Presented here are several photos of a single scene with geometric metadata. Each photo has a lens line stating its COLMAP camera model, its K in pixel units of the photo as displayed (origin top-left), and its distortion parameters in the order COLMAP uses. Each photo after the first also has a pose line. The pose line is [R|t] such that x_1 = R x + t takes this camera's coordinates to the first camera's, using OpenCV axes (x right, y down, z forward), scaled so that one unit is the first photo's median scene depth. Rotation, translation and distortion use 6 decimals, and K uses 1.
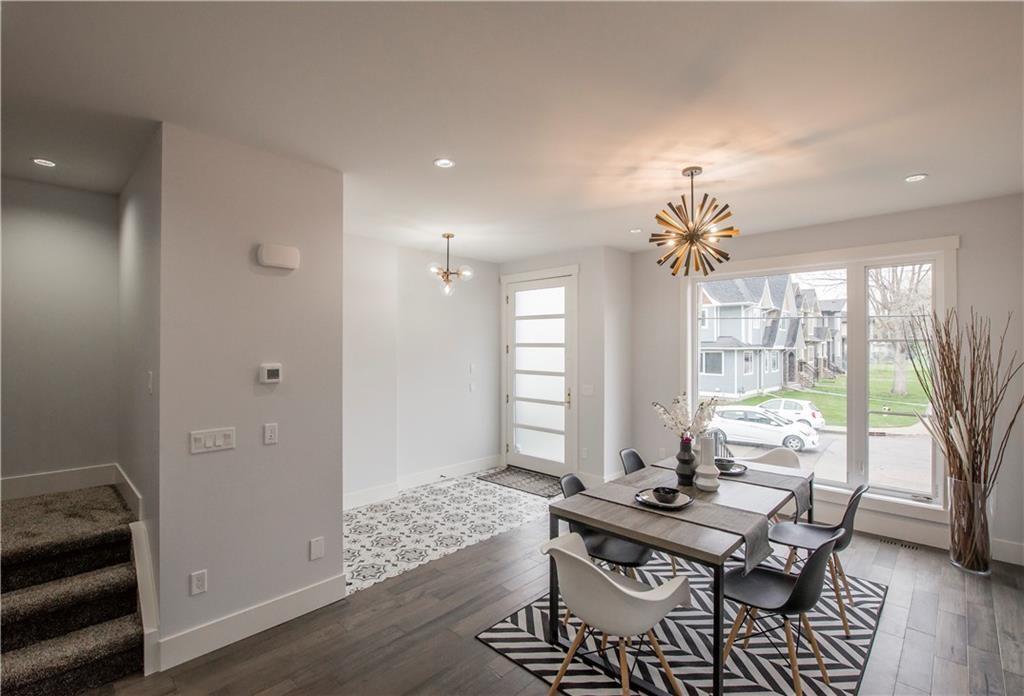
lens RADIAL K [[484.9, 0, 509.1], [0, 484.9, 343.1], [0, 0, 1]] dist [-0.019089, -0.000923]
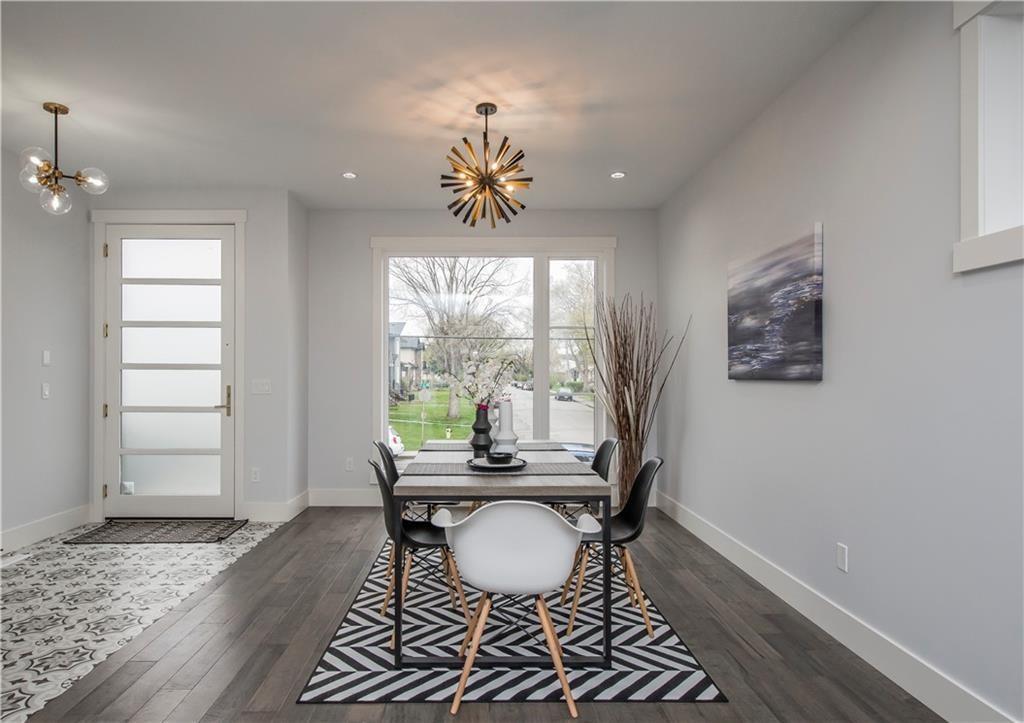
lens RADIAL K [[611.4, 0, 509.4], [0, 611.4, 368.6], [0, 0, 1]] dist [0.020867, 0.001032]
pose [[0.701566, -0.000285, 0.712605, -0.271899], [0.004451, 0.999982, -0.003982, 0.089414], [-0.712591, 0.005966, 0.701554, 0.111430]]
